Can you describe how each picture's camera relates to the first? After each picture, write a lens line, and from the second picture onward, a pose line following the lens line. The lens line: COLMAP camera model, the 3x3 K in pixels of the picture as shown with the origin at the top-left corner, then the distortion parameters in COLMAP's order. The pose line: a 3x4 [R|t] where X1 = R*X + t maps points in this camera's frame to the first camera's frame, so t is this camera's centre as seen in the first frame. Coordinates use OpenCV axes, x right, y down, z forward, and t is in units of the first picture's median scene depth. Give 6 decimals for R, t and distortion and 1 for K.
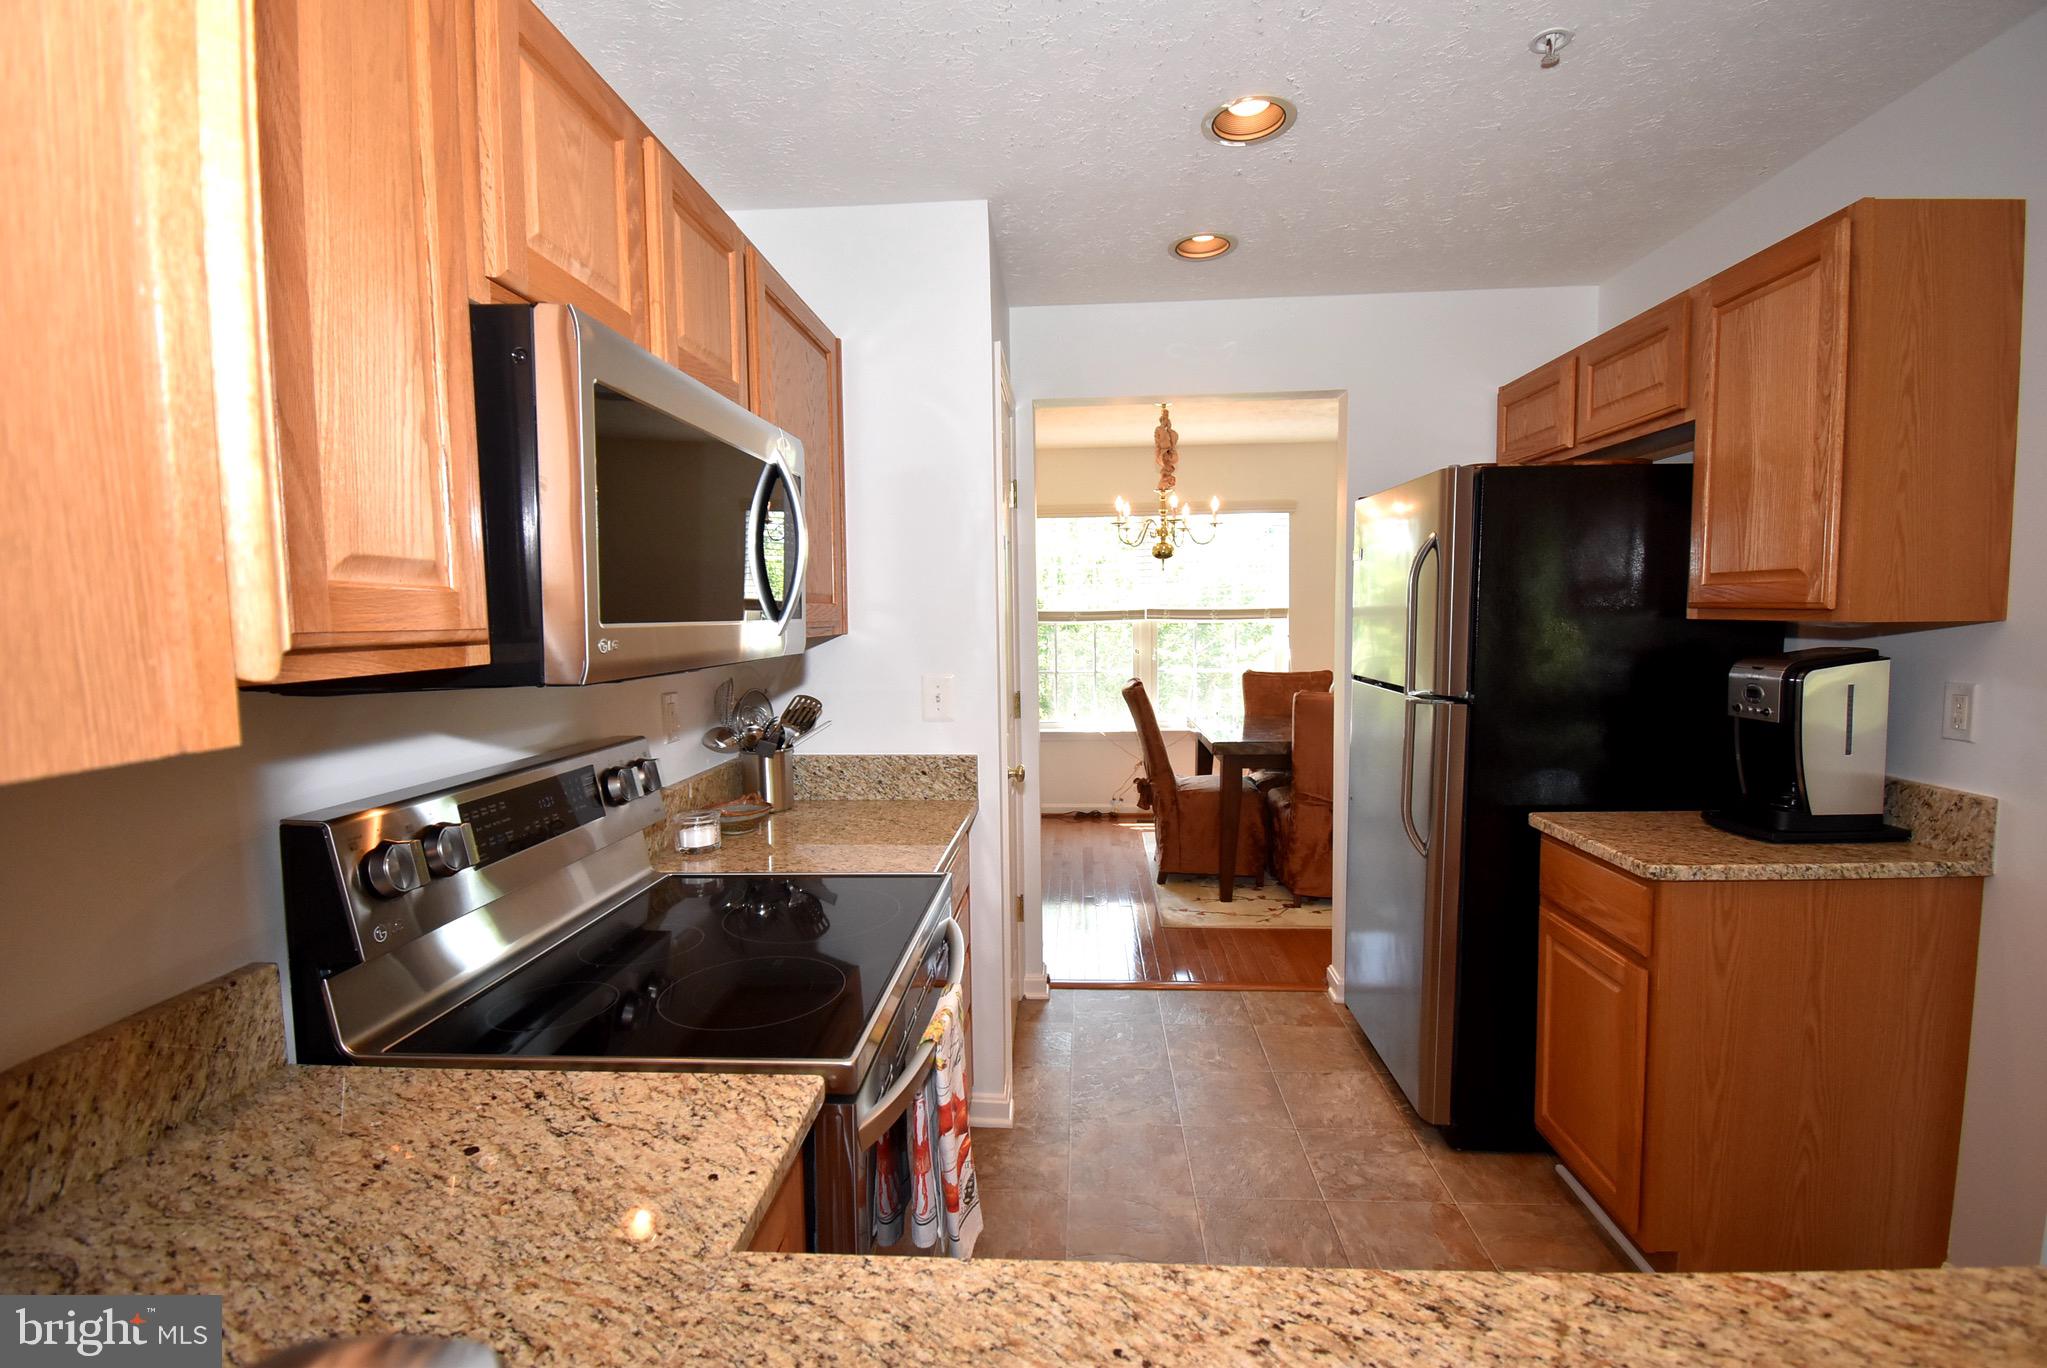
lens RADIAL K [[914.3, 0, 1009.5], [0, 914.3, 684.7], [0, 0, 1]] dist [0.000645, -0.013044]
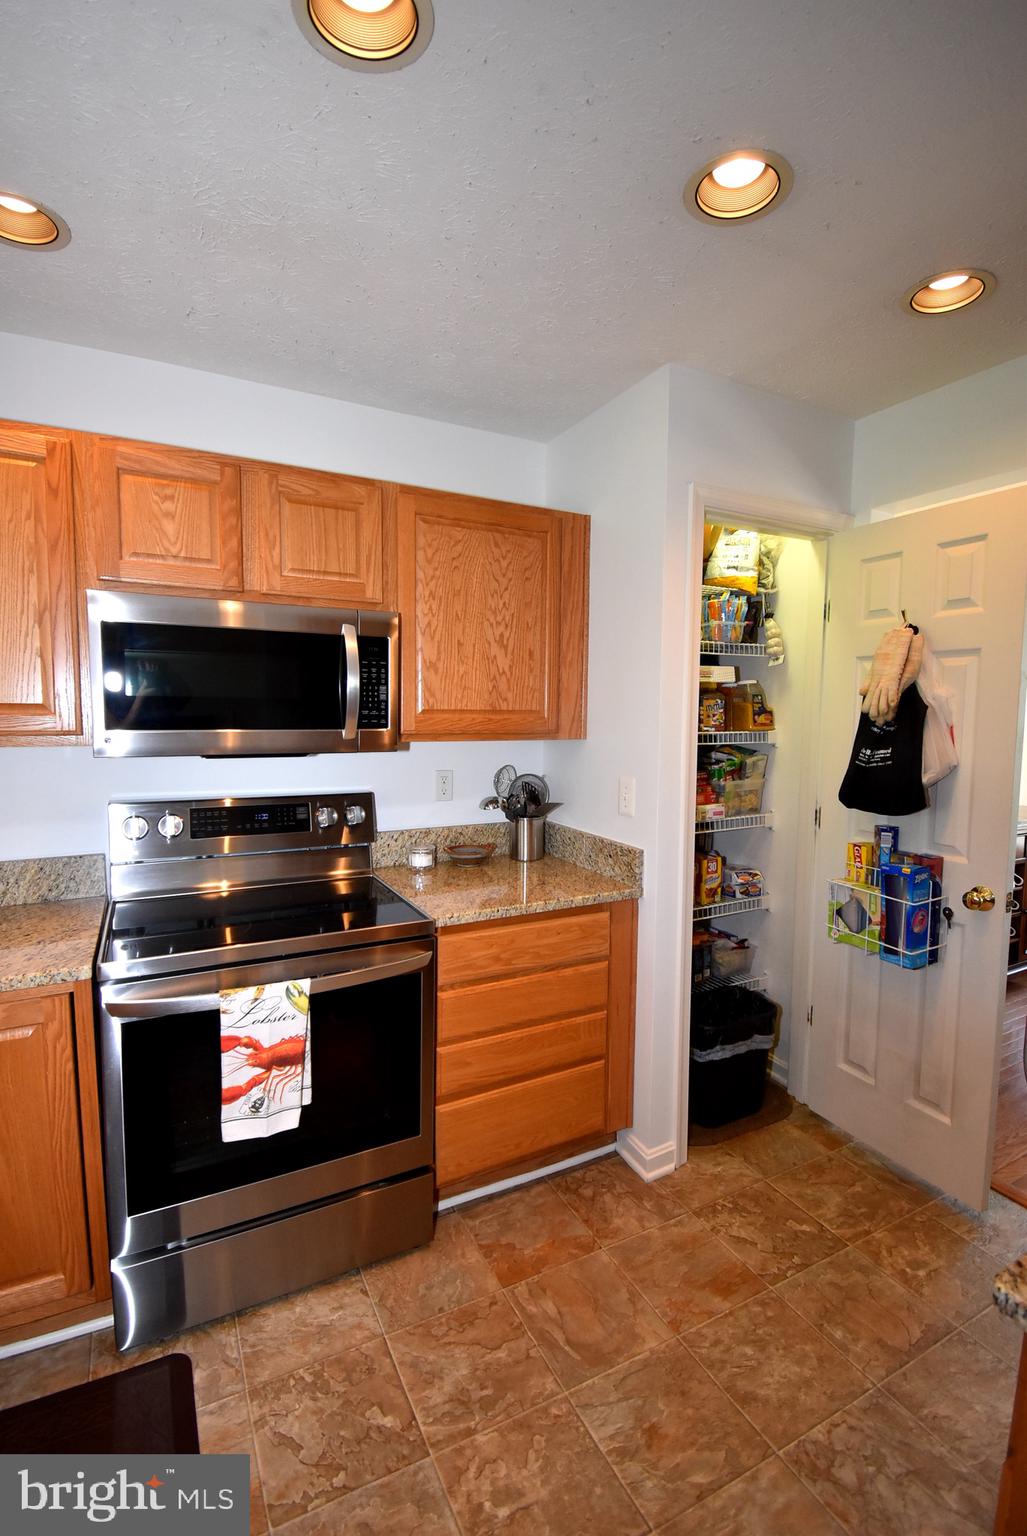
lens RADIAL K [[686.1, 0, 517.7], [0, 686.1, 764.5], [0, 0, 1]] dist [0.000645, -0.013044]
pose [[0.526691, 0.087434, -0.845548, 1.565344], [-0.082556, 0.995255, 0.051491, -0.160931], [0.846038, 0.042685, 0.531411, 1.032852]]
